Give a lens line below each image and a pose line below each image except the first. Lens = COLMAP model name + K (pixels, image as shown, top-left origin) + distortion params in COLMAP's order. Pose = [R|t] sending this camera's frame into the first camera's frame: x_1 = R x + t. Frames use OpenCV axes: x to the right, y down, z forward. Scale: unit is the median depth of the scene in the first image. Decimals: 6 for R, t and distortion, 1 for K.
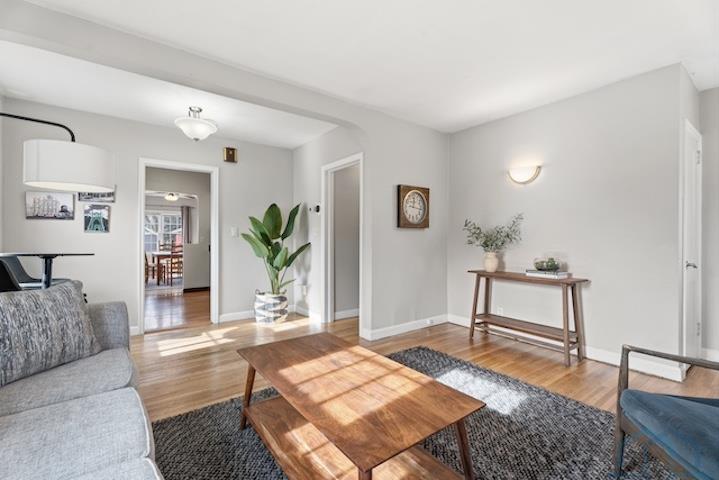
lens RADIAL K [[323.4, 0, 359.3], [0, 323.4, 238.8], [0, 0, 1]] dist [-0.003967, -0.001301]
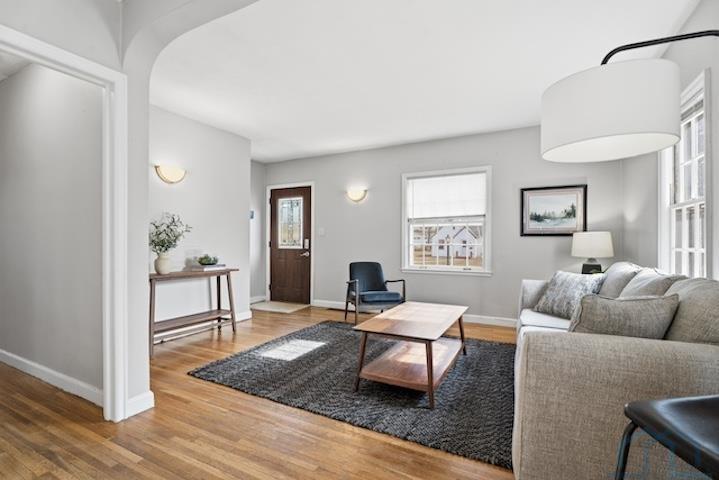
lens RADIAL K [[337.3, 0, 356.0], [0, 337.3, 240.7], [0, 0, 1]] dist [-0.000754, -0.000014]
pose [[-0.434630, -0.006299, 0.900587, -0.795802], [-0.007103, 0.999968, 0.003566, -0.000110], [-0.900581, -0.004847, -0.434661, 1.071816]]
